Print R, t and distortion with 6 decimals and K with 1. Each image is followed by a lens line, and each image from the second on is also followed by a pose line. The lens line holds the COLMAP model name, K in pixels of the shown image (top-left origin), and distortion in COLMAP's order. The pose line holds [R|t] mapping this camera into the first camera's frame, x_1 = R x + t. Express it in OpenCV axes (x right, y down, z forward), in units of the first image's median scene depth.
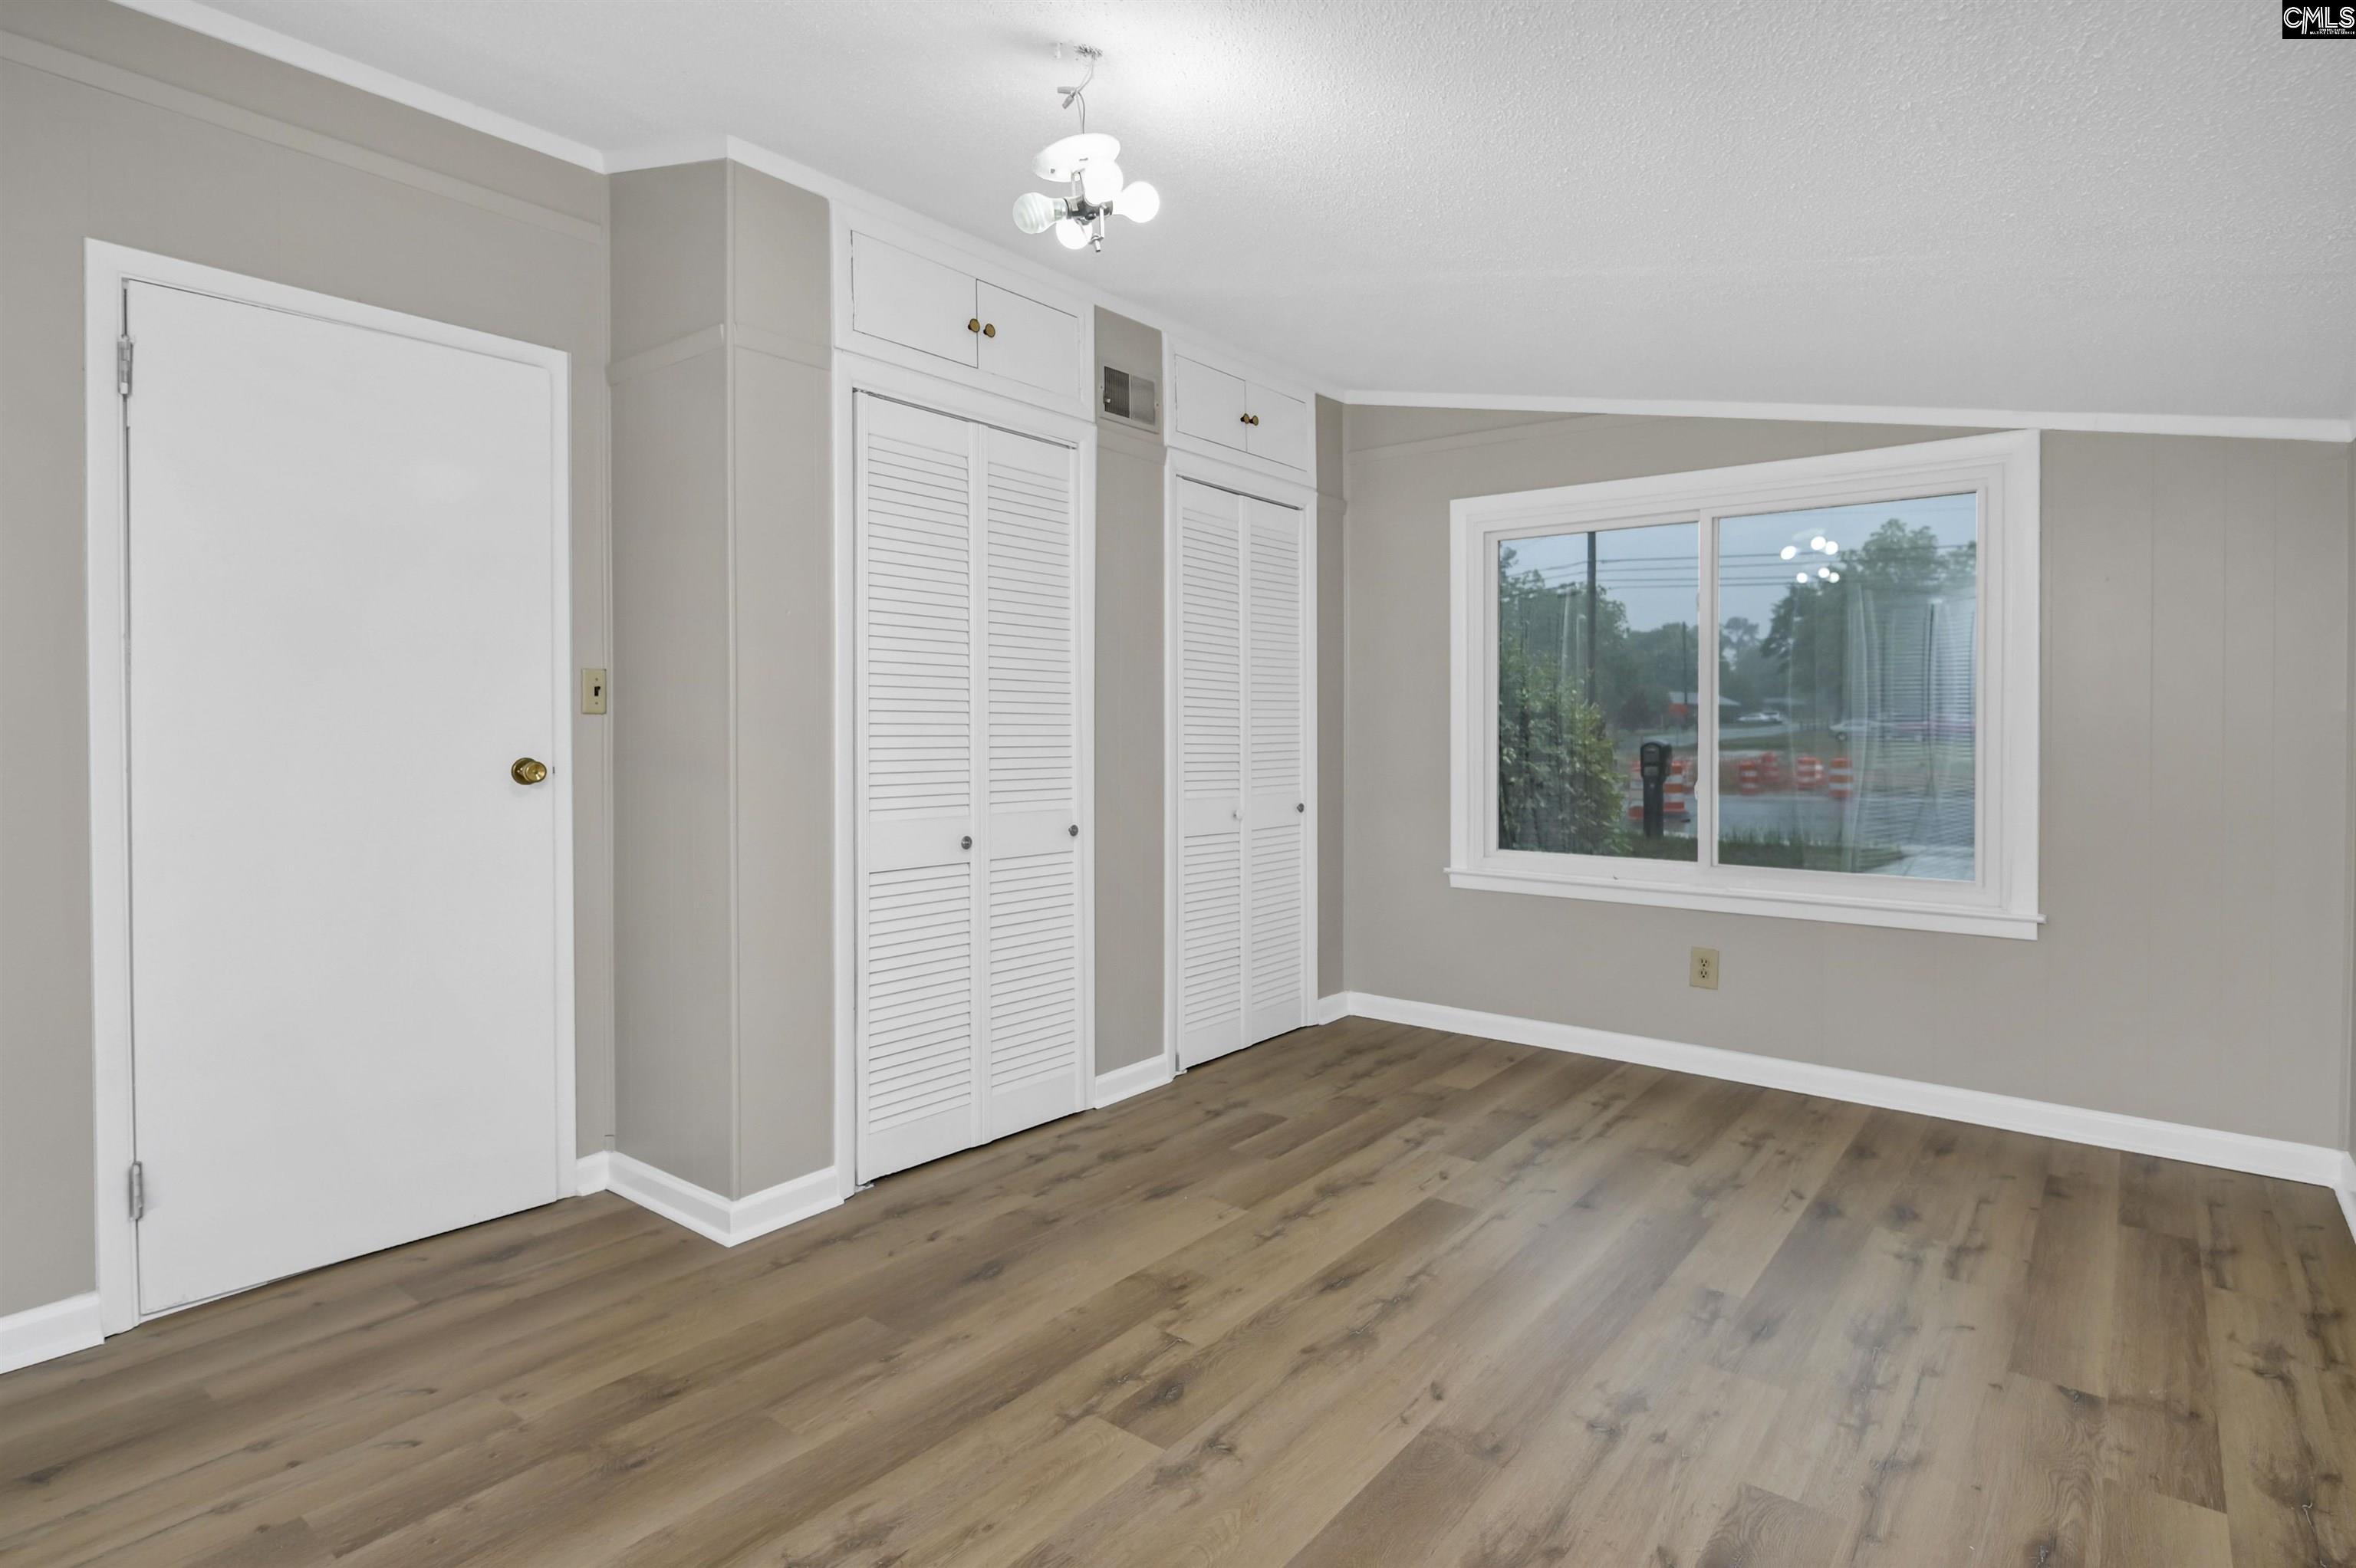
lens RADIAL K [[1222.4, 0, 1181.0], [0, 1222.4, 740.2], [0, 0, 1]] dist [-0.000228, -0.001477]
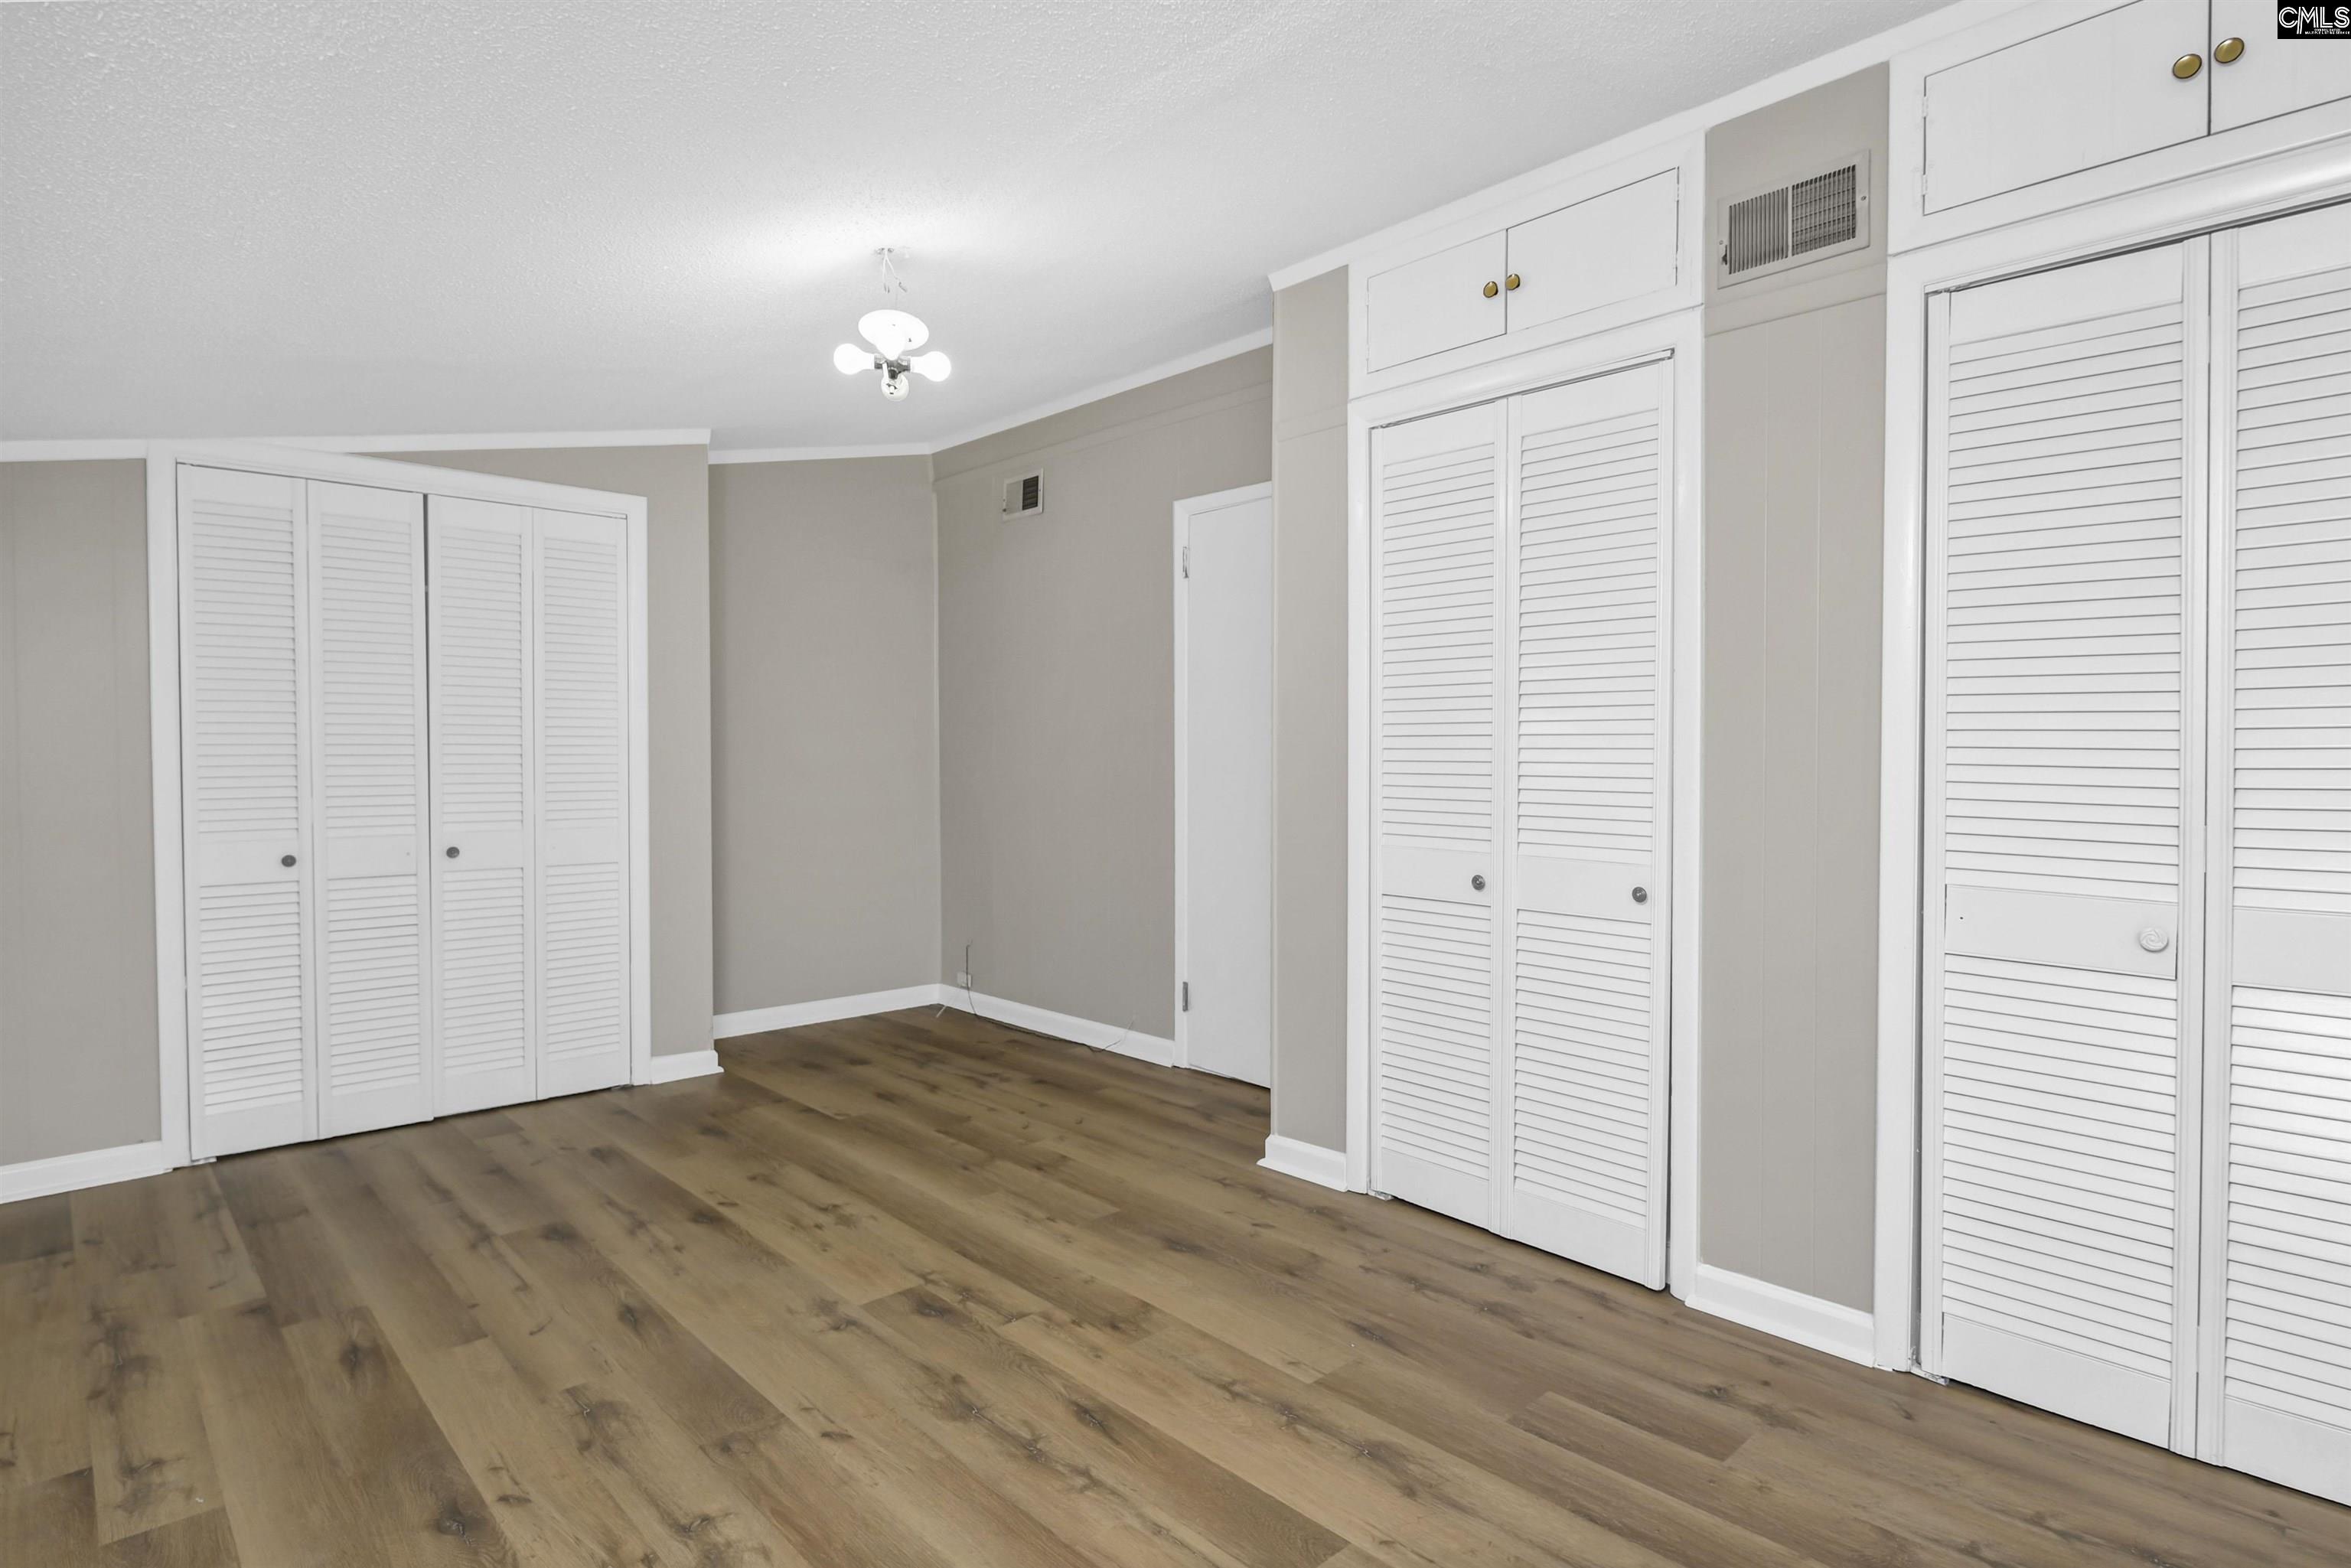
lens RADIAL K [[1217.8, 0, 1185.3], [0, 1217.8, 774.6], [0, 0, 1]] dist [0.005113, -0.001840]
pose [[-0.153228, 0.018987, -0.988008, 0.935458], [-0.006990, 0.999770, 0.020297, -0.013917], [0.988166, 0.010017, -0.153060, 1.186472]]
